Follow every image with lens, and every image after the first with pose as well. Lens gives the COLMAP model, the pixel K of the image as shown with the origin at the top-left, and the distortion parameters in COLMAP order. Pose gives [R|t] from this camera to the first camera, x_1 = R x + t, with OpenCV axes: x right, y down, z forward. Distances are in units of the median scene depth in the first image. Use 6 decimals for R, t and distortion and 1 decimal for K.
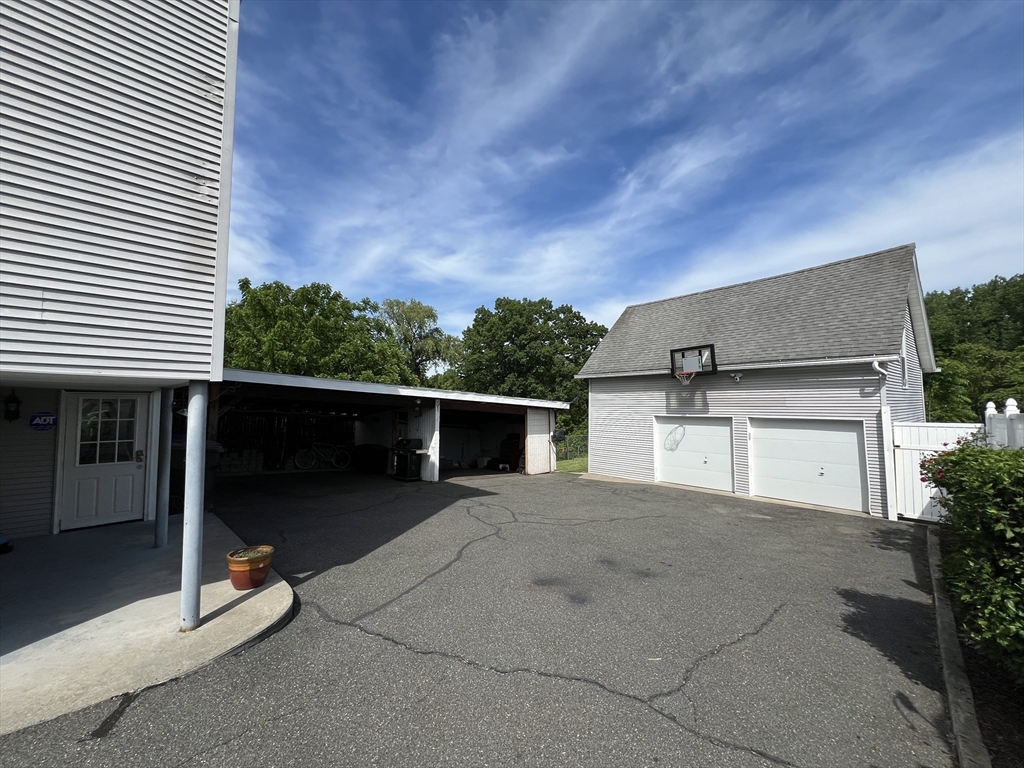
lens RADIAL K [[408.0, 0, 510.7], [0, 408.0, 380.6], [0, 0, 1]] dist [-0.003391, -0.000501]
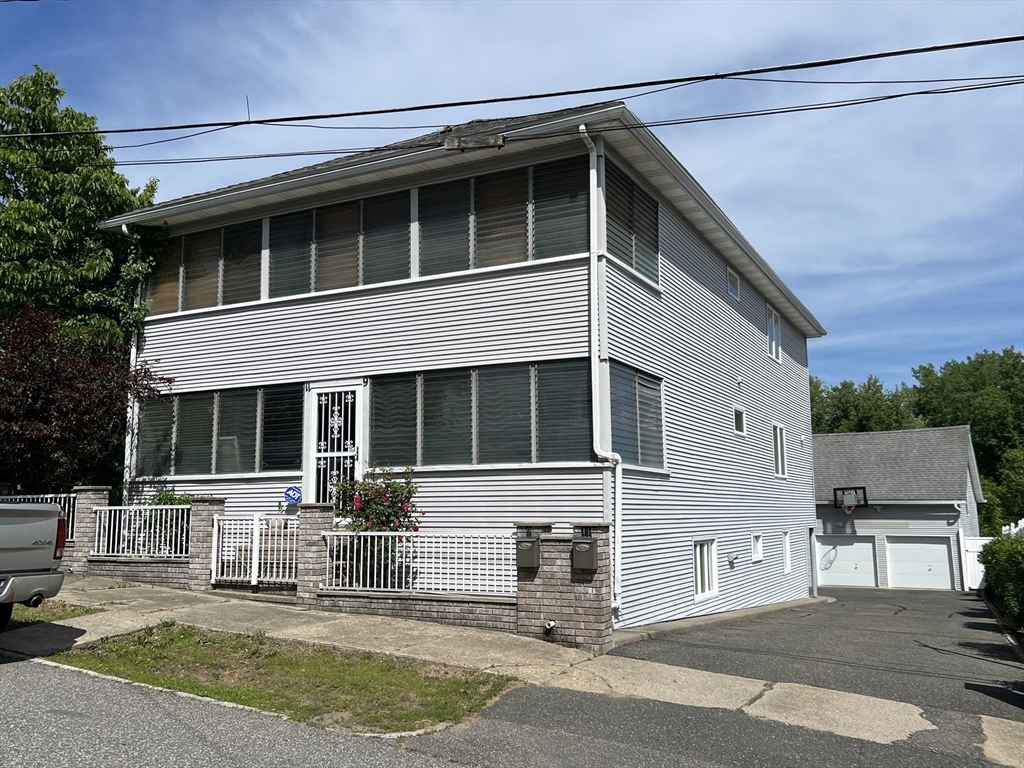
lens RADIAL K [[907.0, 0, 512.5], [0, 907.0, 384.7], [0, 0, 1]] dist [-0.000520, 0.010810]
pose [[0.947535, 0.048752, 0.315912, -1.834213], [-0.019684, 0.995324, -0.094562, -0.124453], [-0.319045, 0.083382, 0.944065, -1.796771]]
